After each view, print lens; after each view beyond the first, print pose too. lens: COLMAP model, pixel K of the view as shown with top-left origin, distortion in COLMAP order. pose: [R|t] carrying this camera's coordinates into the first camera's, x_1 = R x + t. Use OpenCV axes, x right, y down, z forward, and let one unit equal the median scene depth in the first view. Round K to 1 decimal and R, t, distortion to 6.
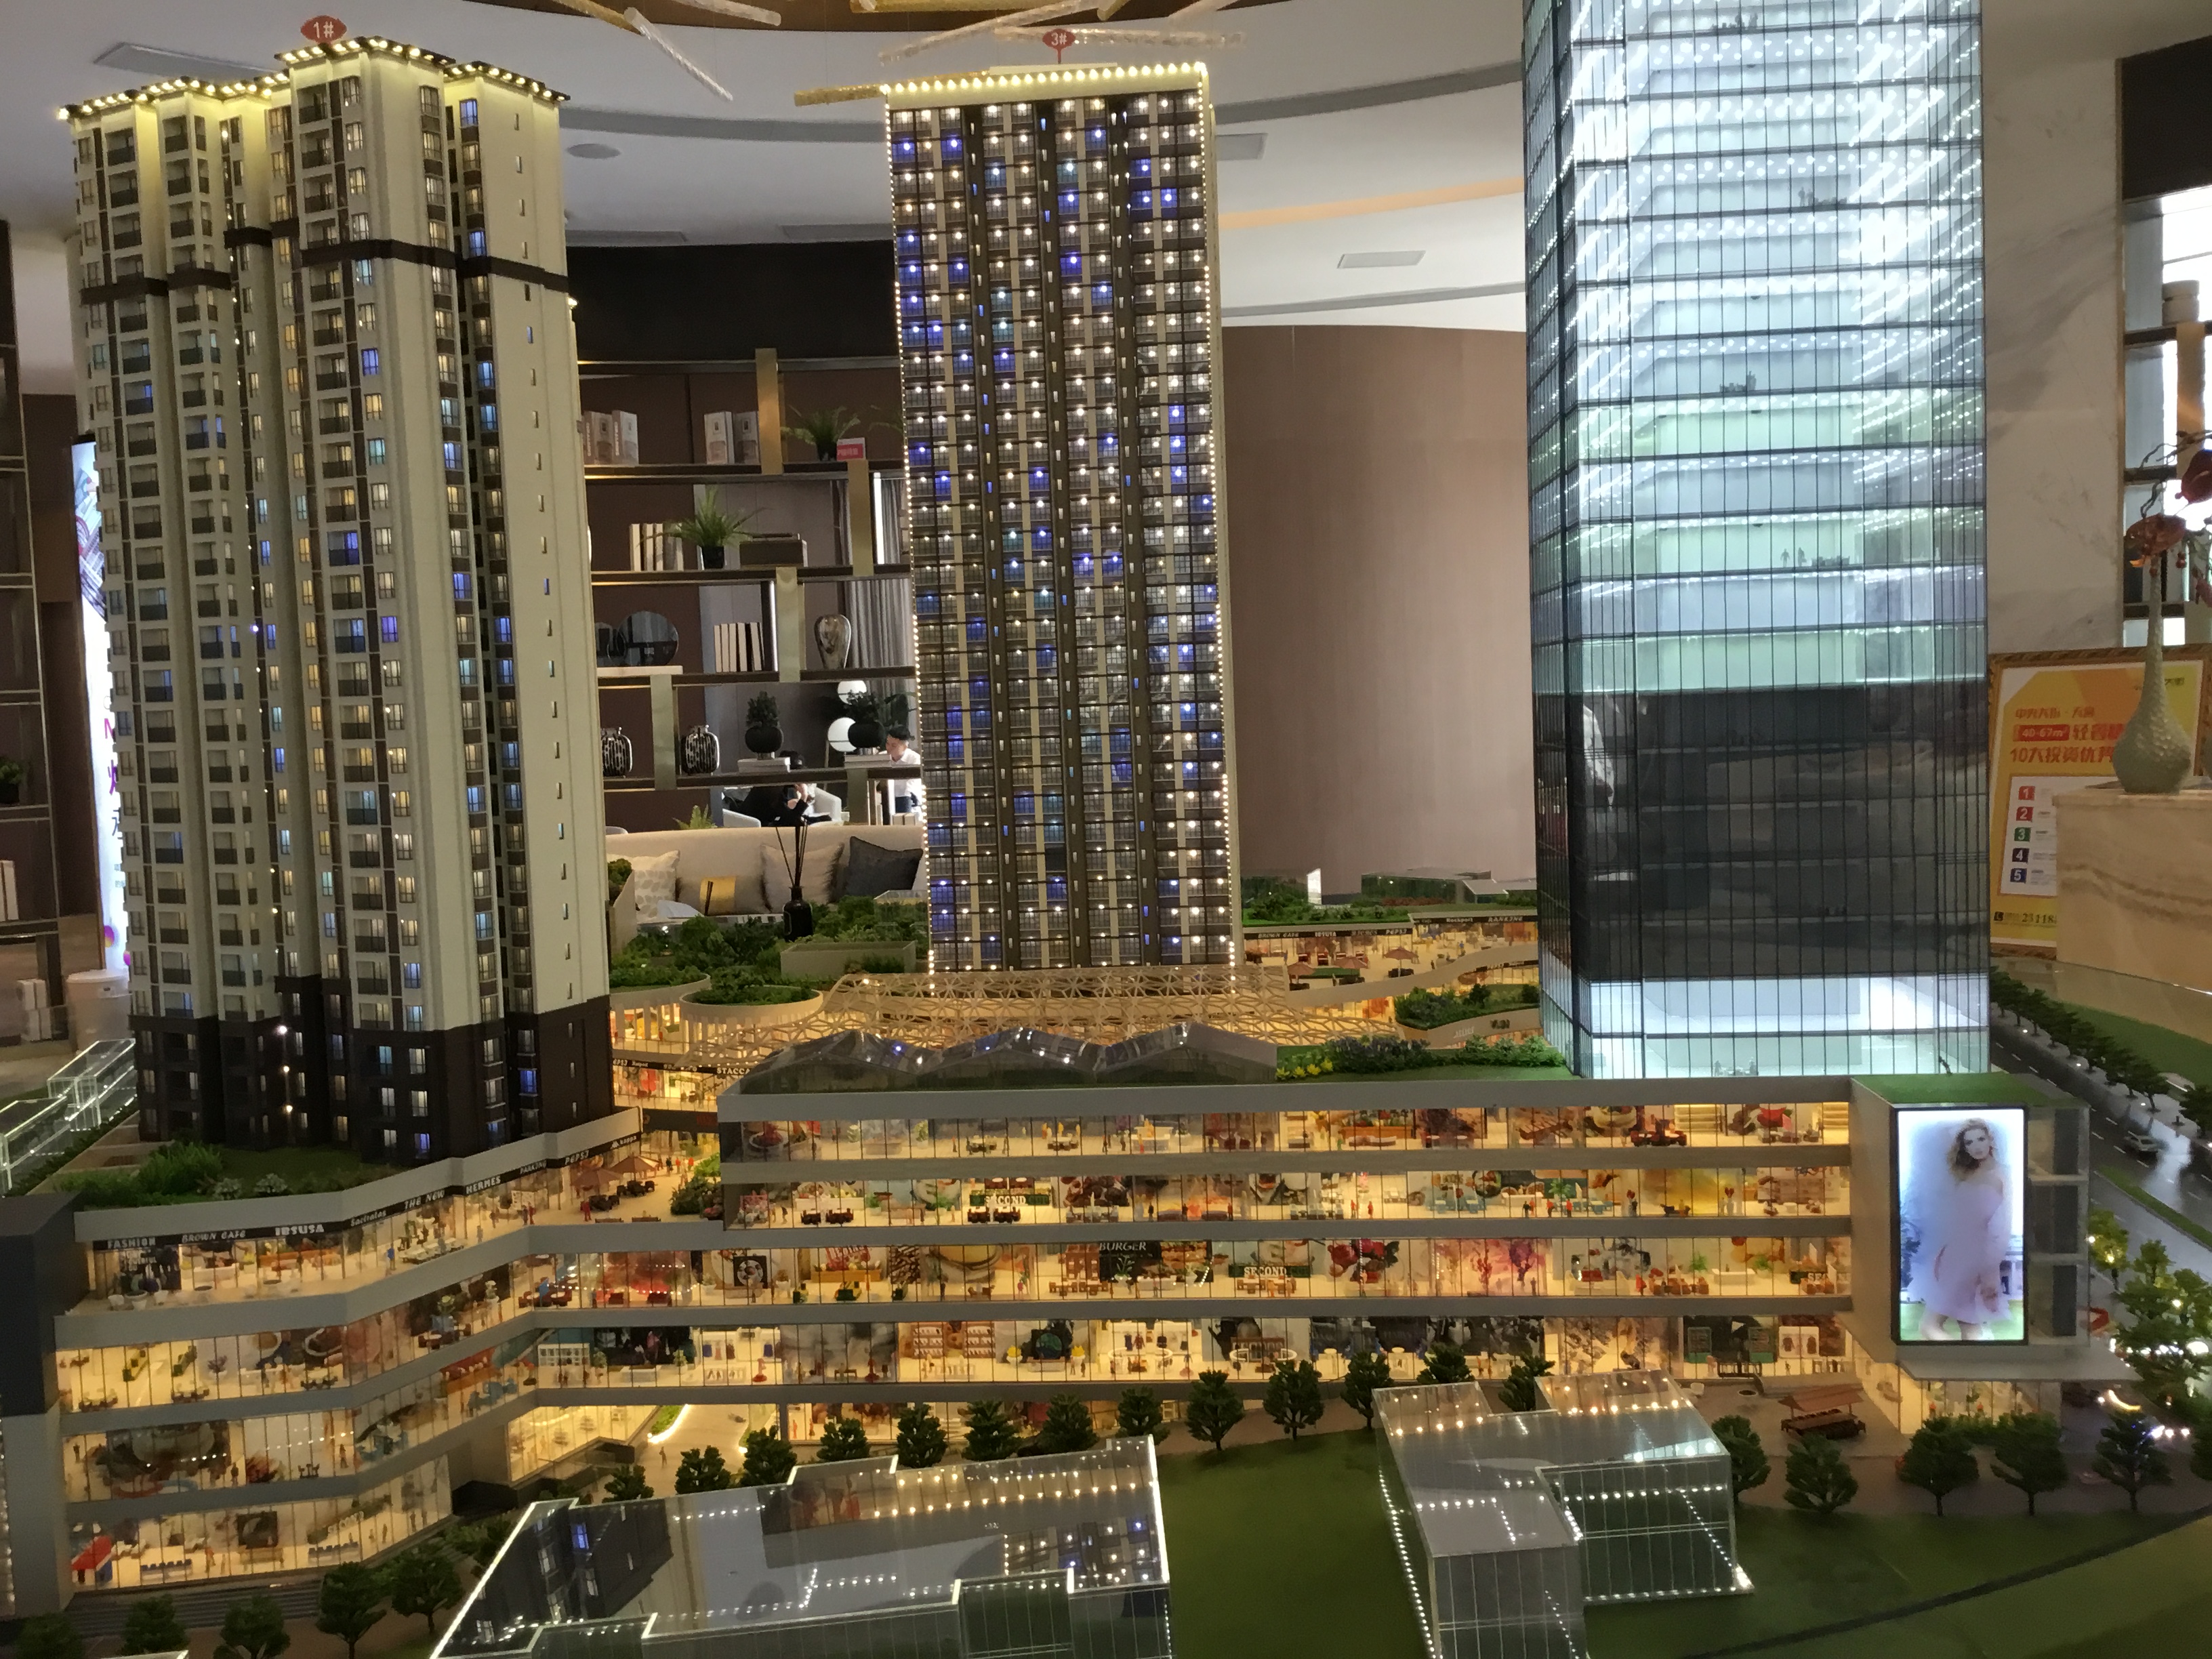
lens RADIAL K [[2032.9, 0, 1098.8], [0, 2032.9, 805.2], [0, 0, 1]] dist [0.033720, 0.000000]
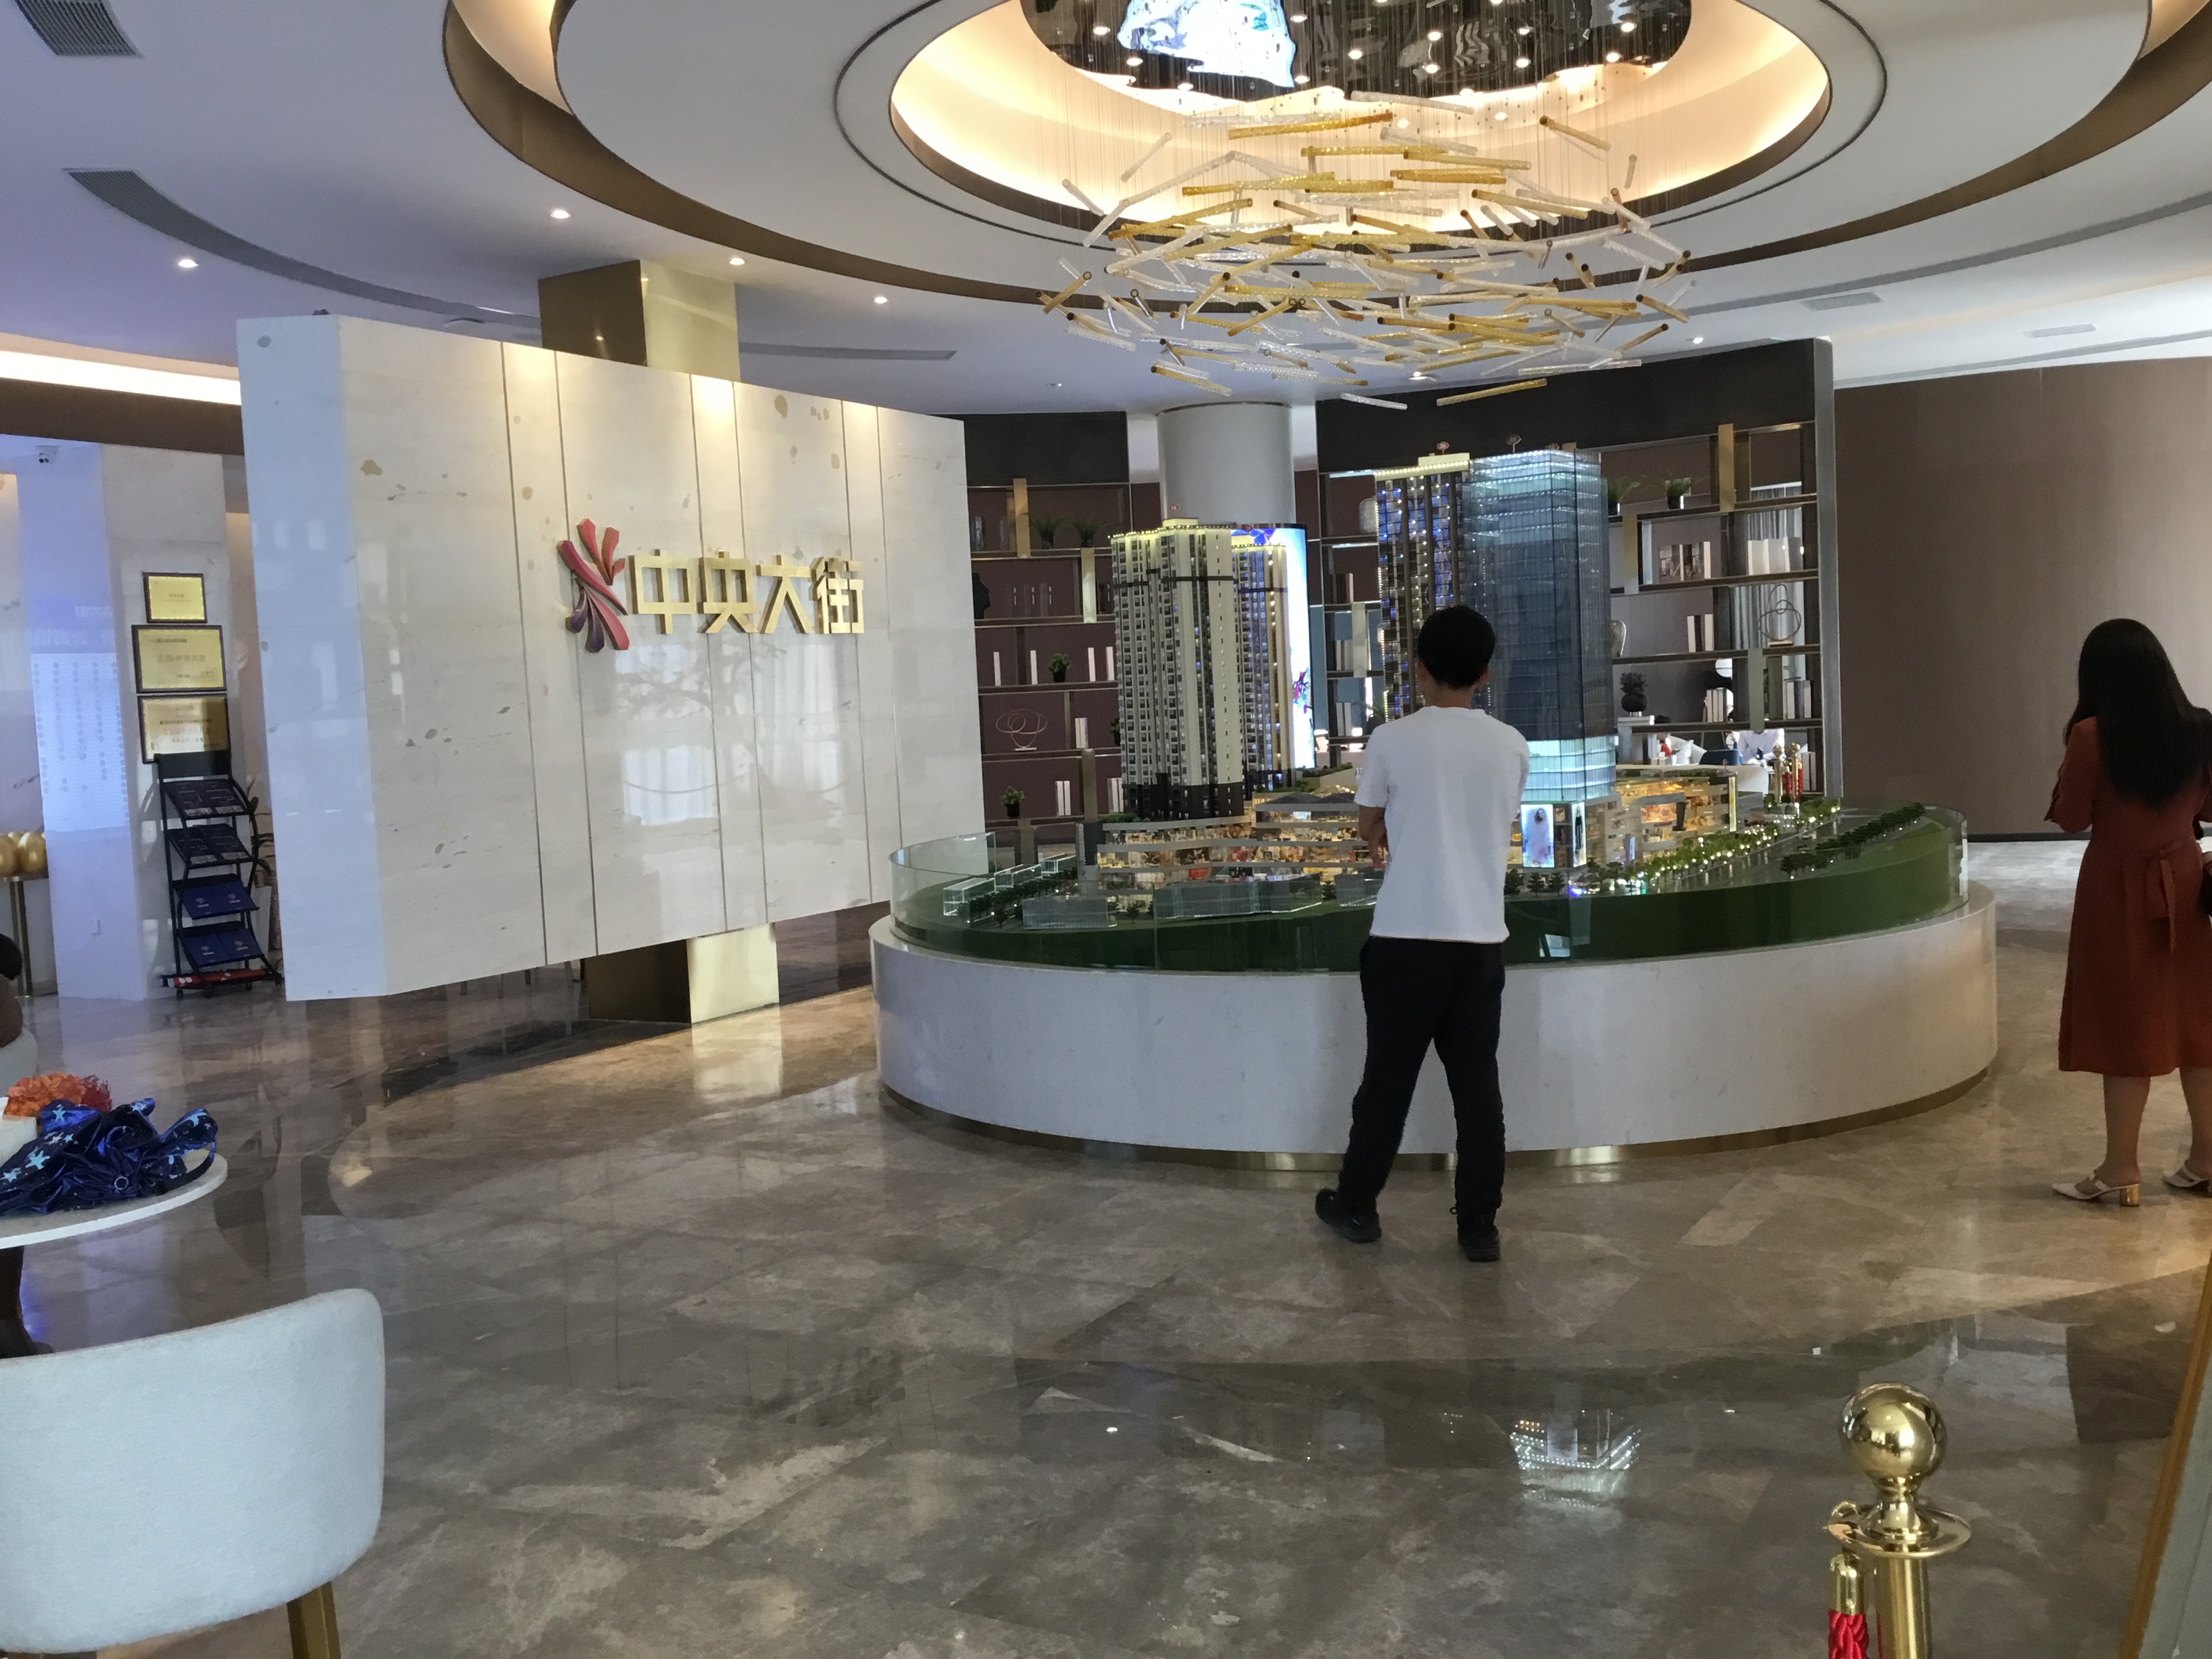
lens RADIAL K [[2032.9, 0, 1108.4], [0, 2032.9, 826.9], [0, 0, 1]] dist [0.033720, 0.000000]
pose [[0.871989, 0.026897, -0.488786, 0.315017], [-0.013441, 0.999428, 0.031019, 0.016715], [0.489341, -0.020478, 0.871852, -0.534570]]
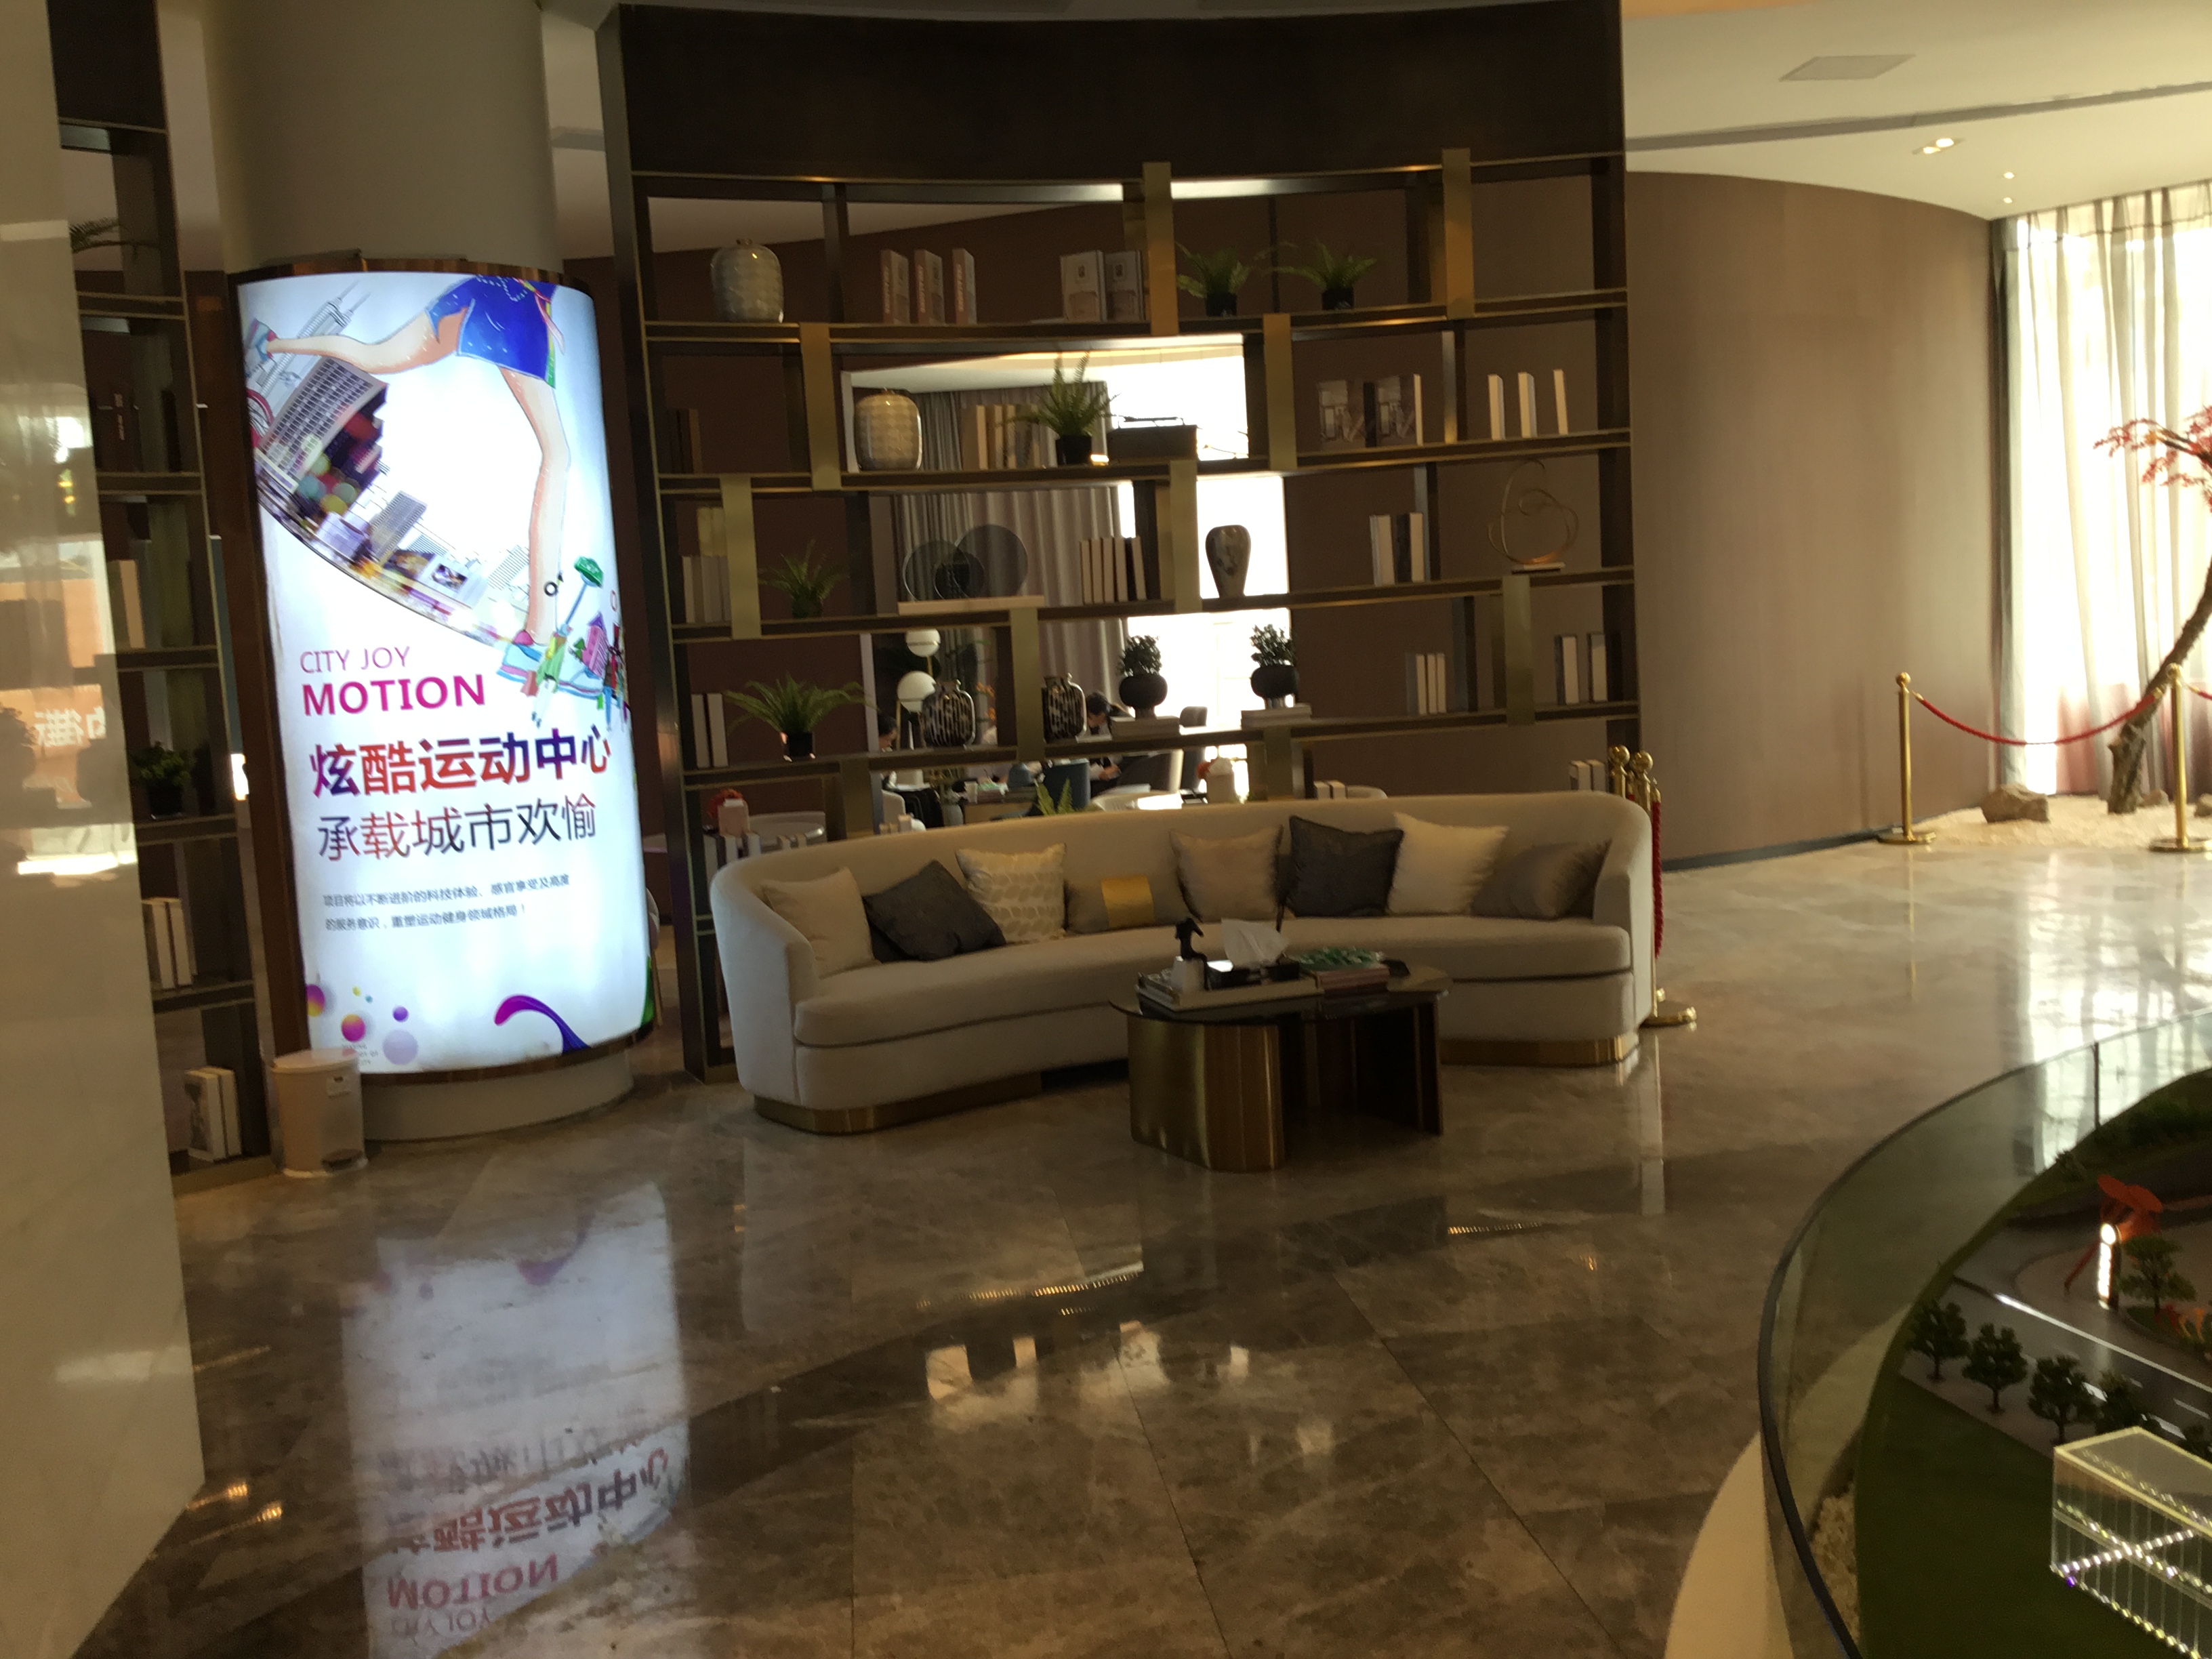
lens RADIAL K [[2032.9, 0, 1106.4], [0, 2032.9, 828.1], [0, 0, 1]] dist [0.033720, 0.000000]
pose [[0.987364, -0.039939, 0.153351, -0.353627], [0.035240, 0.998826, 0.033237, -0.008755], [-0.154498, -0.027413, 0.987613, 0.303399]]
